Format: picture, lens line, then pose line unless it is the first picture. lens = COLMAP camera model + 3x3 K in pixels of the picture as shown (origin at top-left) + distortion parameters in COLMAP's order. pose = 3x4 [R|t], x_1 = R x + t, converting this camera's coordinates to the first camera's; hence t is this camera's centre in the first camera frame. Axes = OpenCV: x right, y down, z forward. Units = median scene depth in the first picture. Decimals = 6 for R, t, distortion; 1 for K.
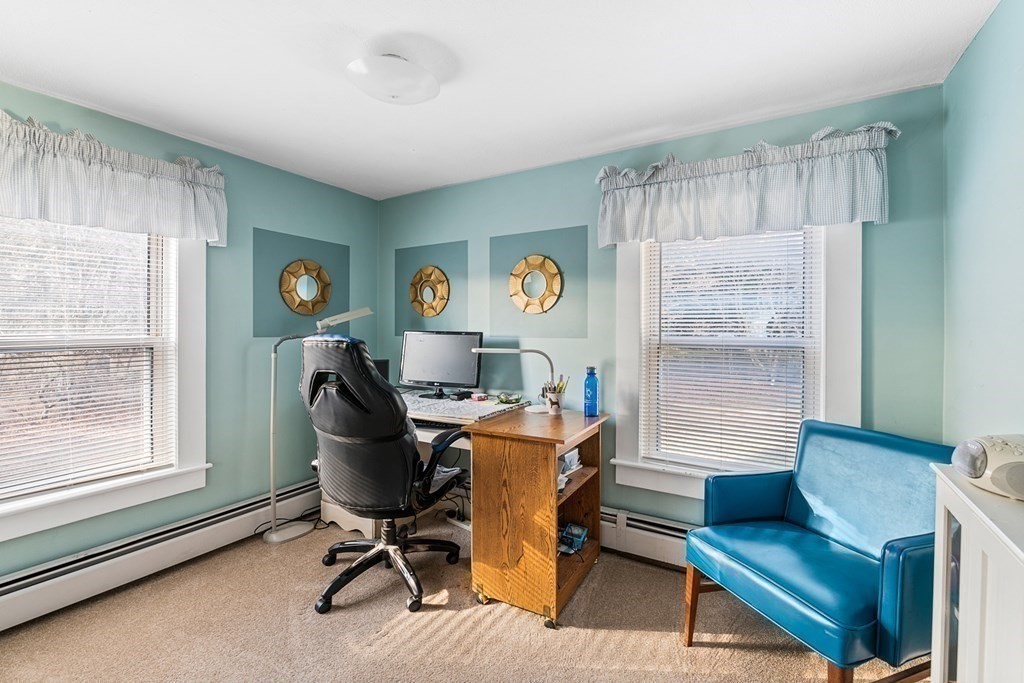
lens RADIAL K [[455.3, 0, 517.5], [0, 455.3, 334.6], [0, 0, 1]] dist [-0.013130, -0.000664]
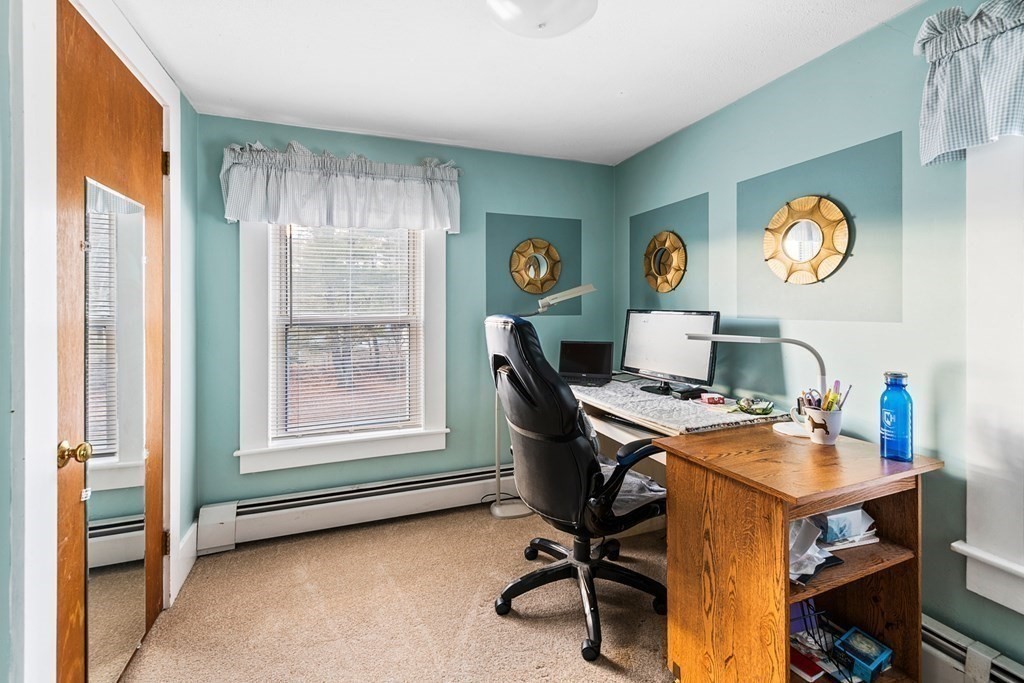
lens RADIAL K [[447.3, 0, 513.7], [0, 447.3, 309.1], [0, 0, 1]] dist [-0.000307, -0.001093]
pose [[0.771514, -0.001125, -0.636211, 0.145126], [-0.002988, 0.999981, -0.005392, -0.004670], [0.636205, 0.006061, 0.771496, 0.249982]]
